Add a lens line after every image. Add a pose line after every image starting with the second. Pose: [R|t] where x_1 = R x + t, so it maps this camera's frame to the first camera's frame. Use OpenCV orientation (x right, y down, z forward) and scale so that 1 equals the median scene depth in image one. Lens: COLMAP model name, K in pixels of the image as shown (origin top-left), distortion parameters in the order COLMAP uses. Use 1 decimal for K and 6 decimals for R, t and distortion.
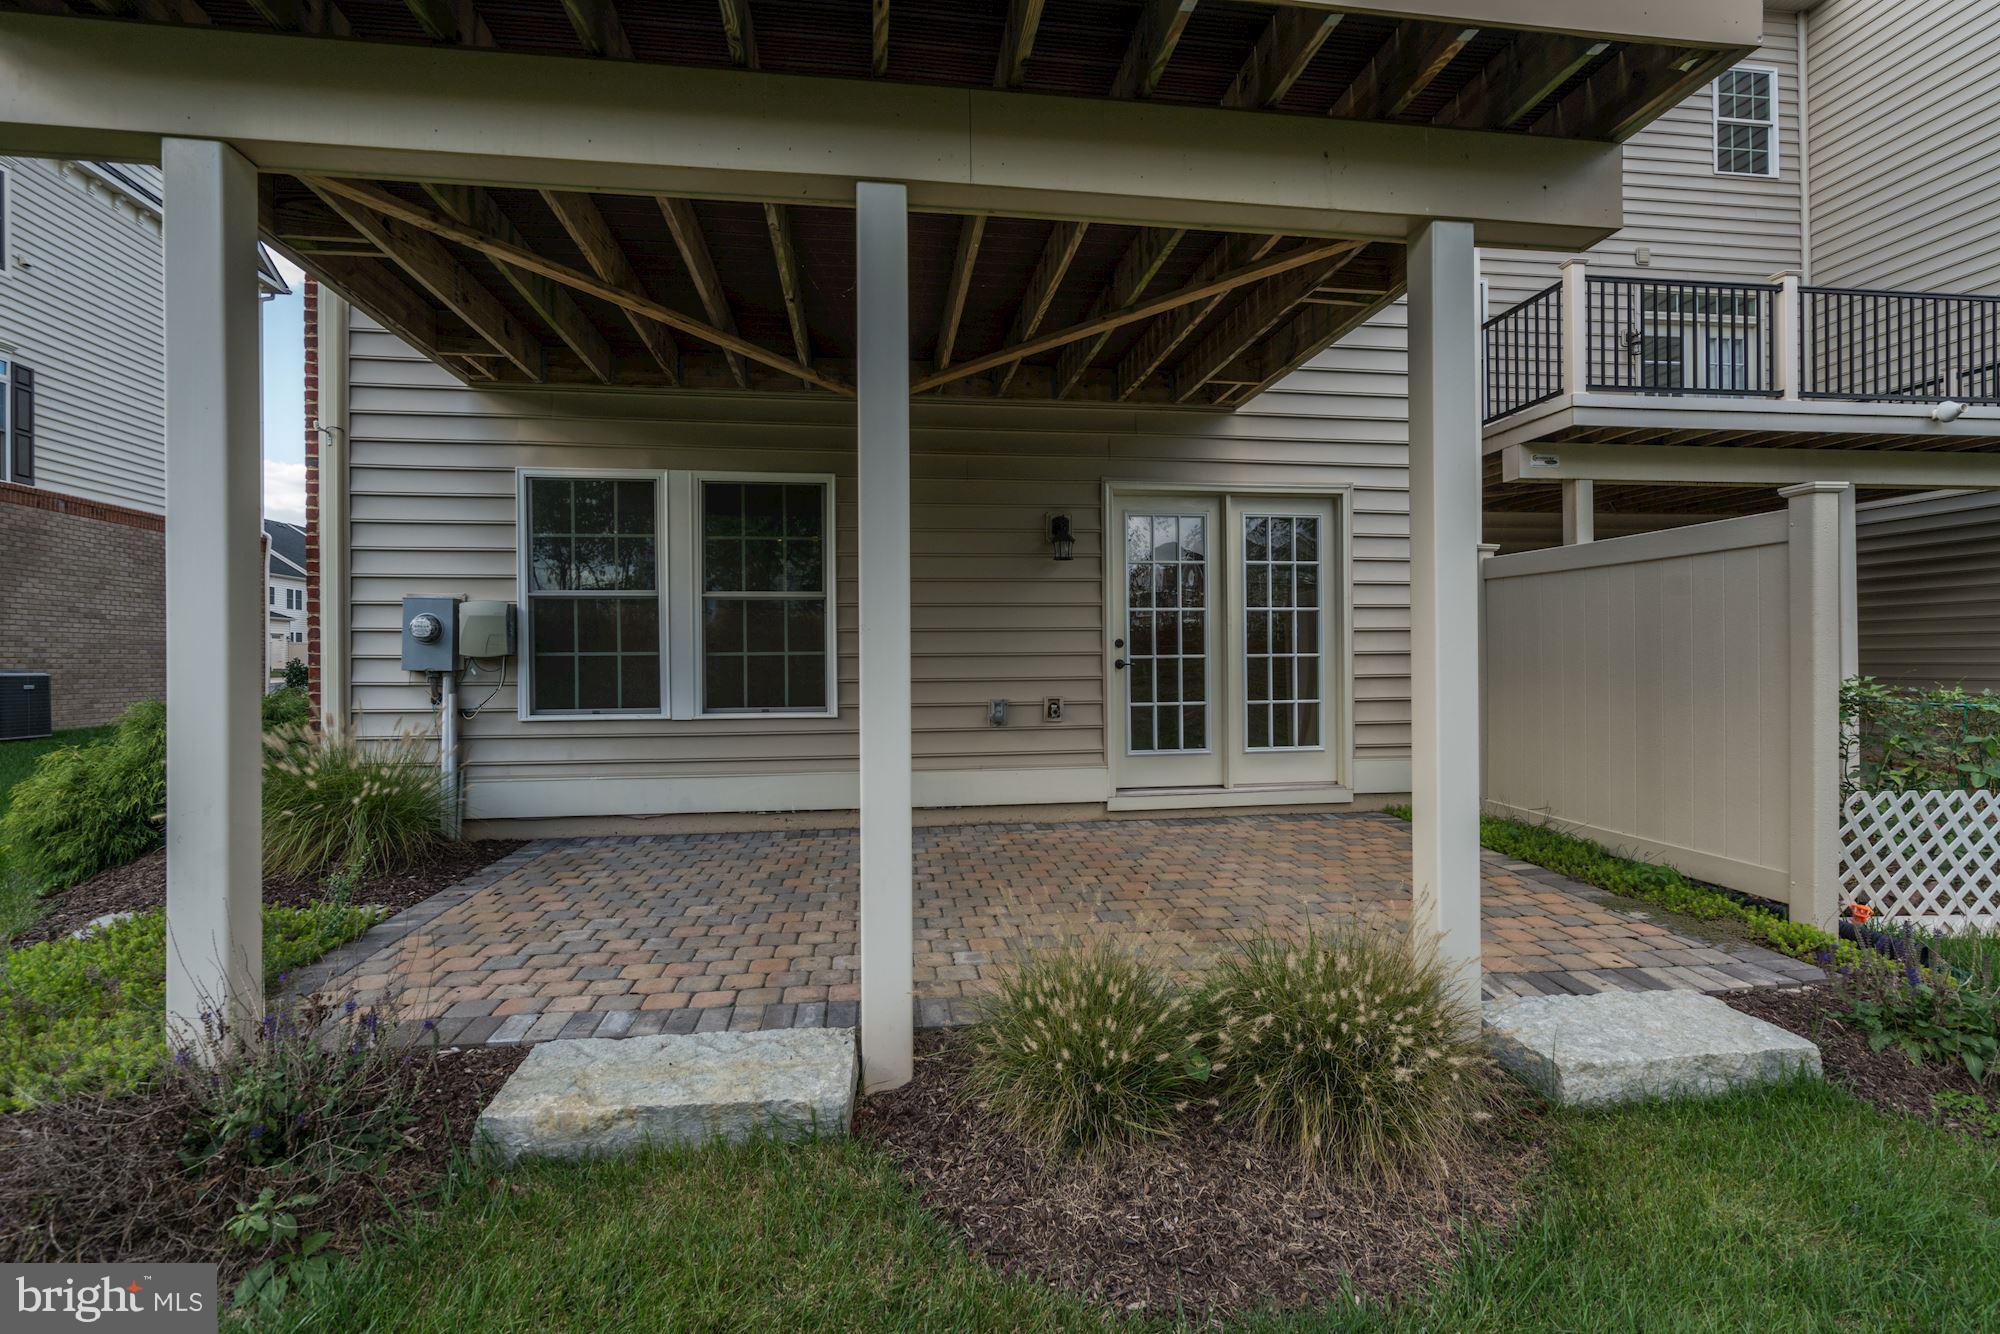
lens RADIAL K [[929.4, 0, 1005.8], [0, 929.4, 661.6], [0, 0, 1]] dist [-0.031295, 0.014336]
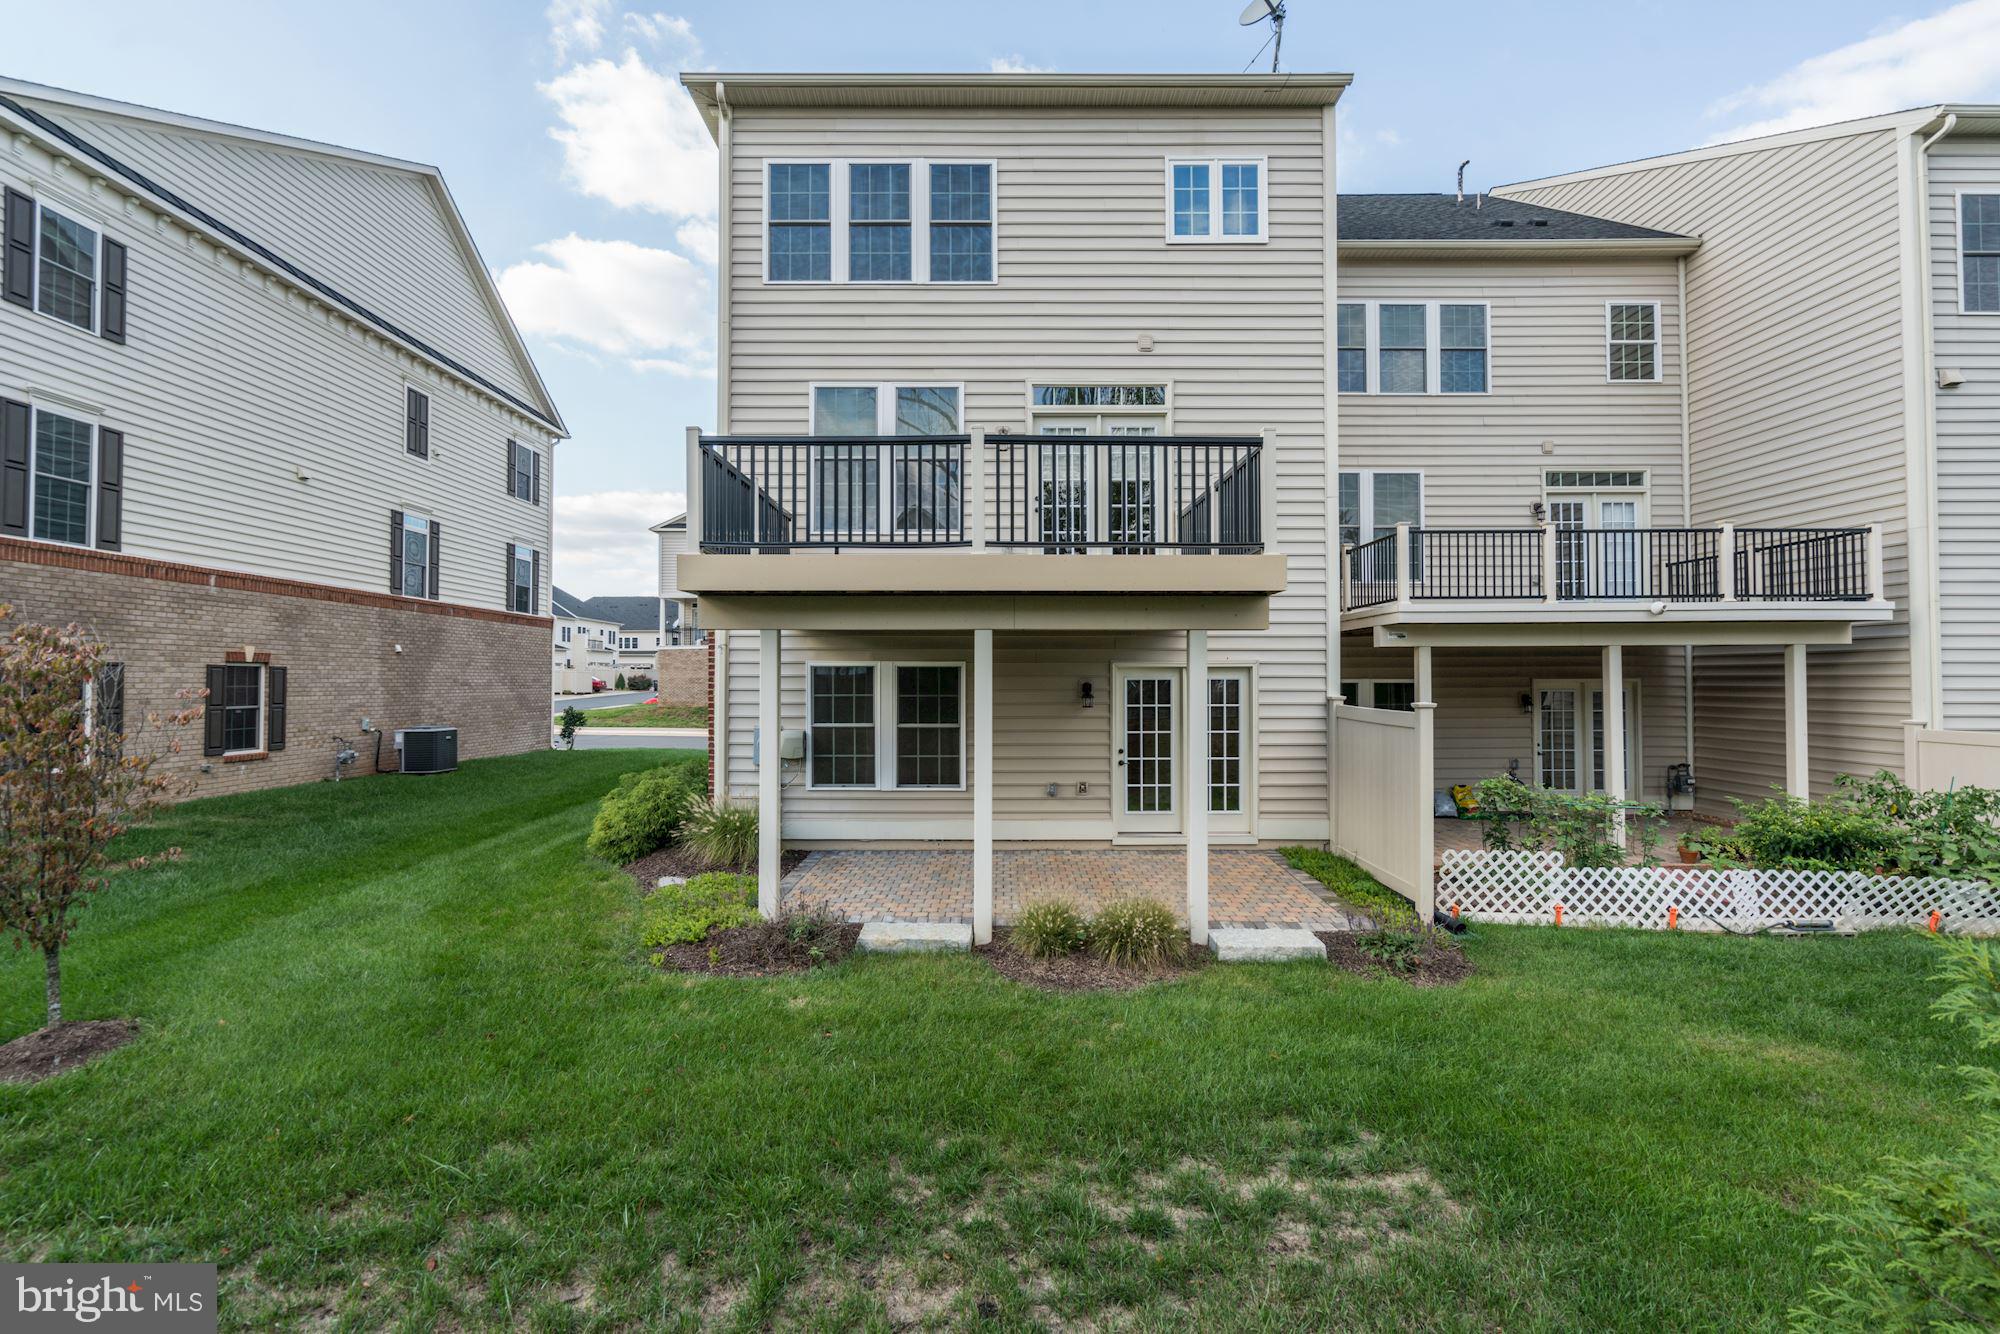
lens RADIAL K [[929.4, 0, 1005.5], [0, 929.4, 660.9], [0, 0, 1]] dist [-0.031295, 0.014336]
pose [[0.991164, 0.007954, -0.132406, 0.150676], [-0.010368, 0.999792, -0.017548, -0.175361], [0.132239, 0.018766, 0.991040, -0.887164]]
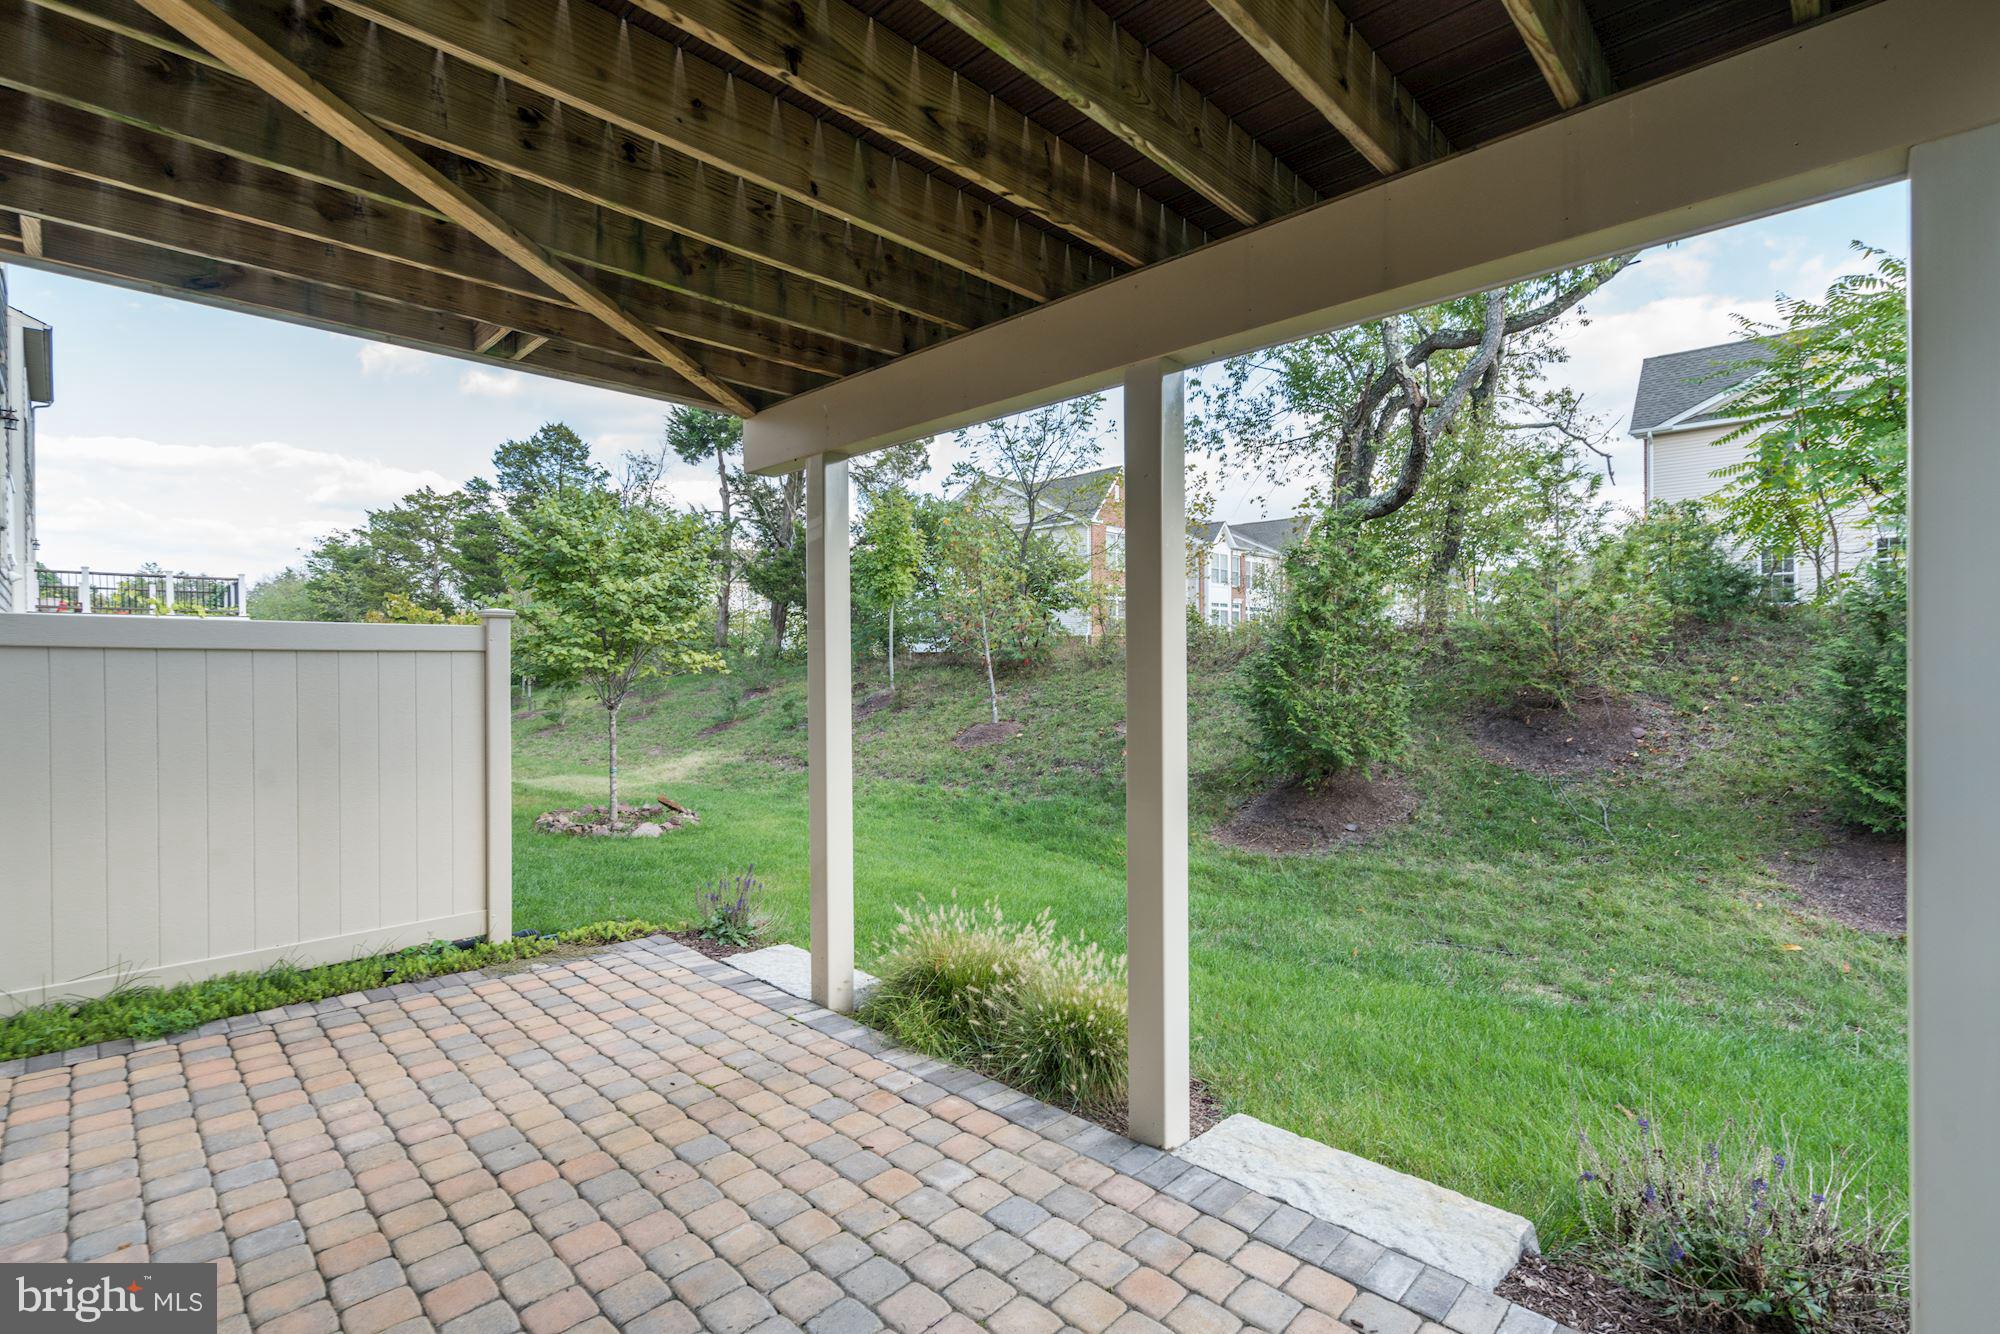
lens RADIAL K [[929.4, 0, 993.9], [0, 929.4, 662.8], [0, 0, 1]] dist [-0.031295, 0.014336]
pose [[-0.637727, 0.003335, 0.770255, -0.405863], [0.006492, 0.999978, 0.001046, -0.076781], [-0.770235, 0.005667, -0.637735, 0.878567]]
